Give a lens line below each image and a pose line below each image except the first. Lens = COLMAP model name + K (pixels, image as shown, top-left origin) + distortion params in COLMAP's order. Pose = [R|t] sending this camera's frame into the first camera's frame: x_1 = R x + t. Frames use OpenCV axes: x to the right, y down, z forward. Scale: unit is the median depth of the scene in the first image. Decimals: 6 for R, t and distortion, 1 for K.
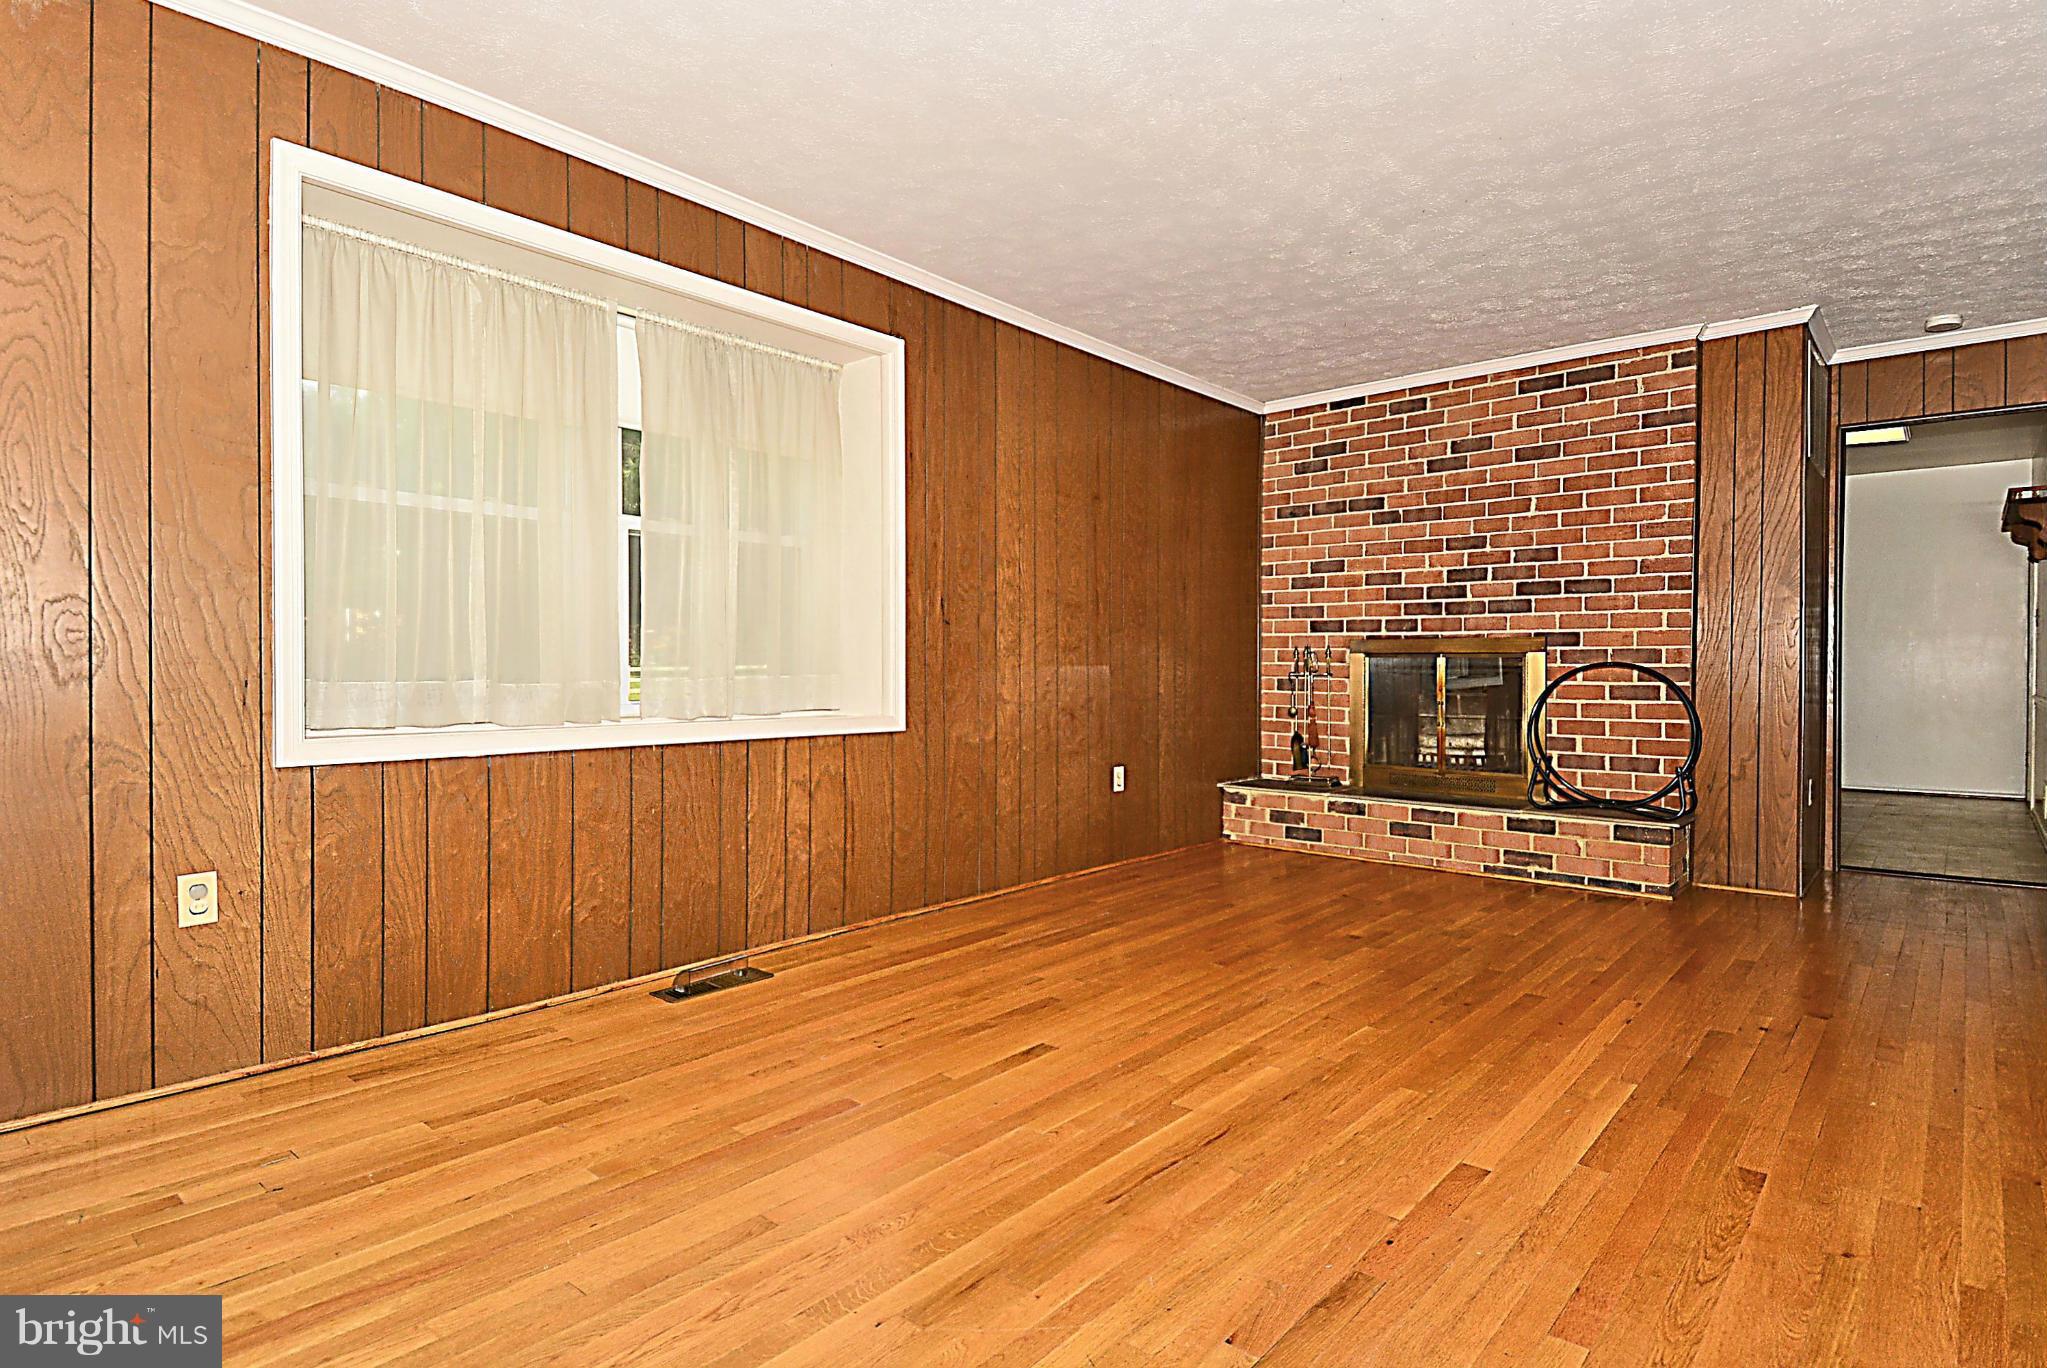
lens RADIAL K [[1077.4, 0, 1023.5], [0, 1077.4, 684.0], [0, 0, 1]] dist [0.064629, -0.051511]
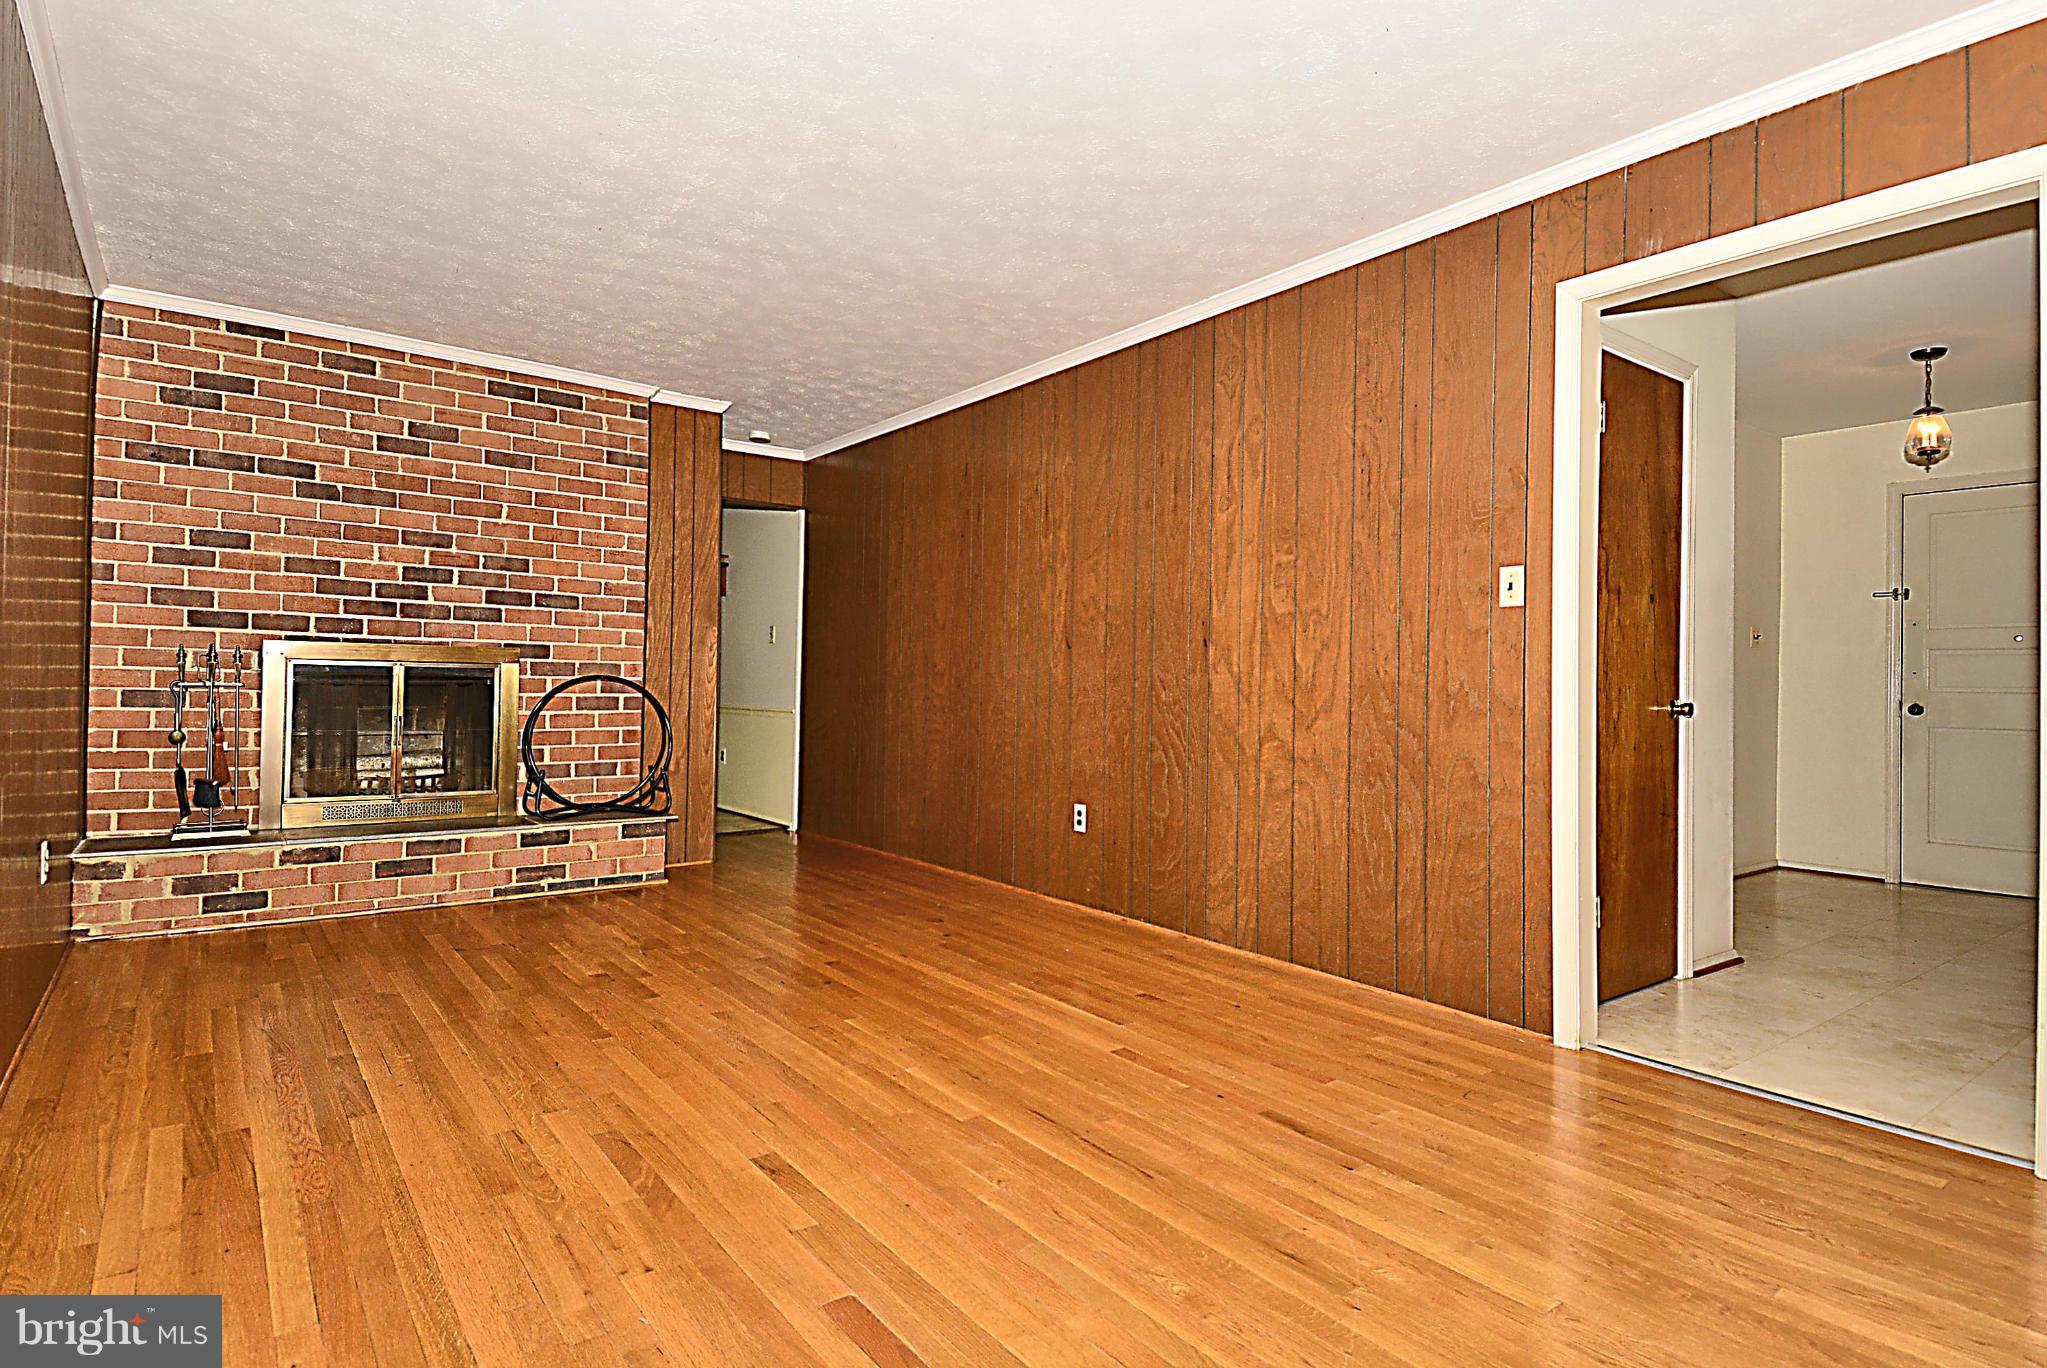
lens RADIAL K [[1077.4, 0, 1023.5], [0, 1077.4, 684.0], [0, 0, 1]] dist [0.064629, -0.051511]
pose [[0.184425, 0.002762, 0.982843, -0.421048], [-0.000115, 0.999996, -0.002789, -0.008306], [-0.982847, 0.000401, 0.184425, 0.377328]]
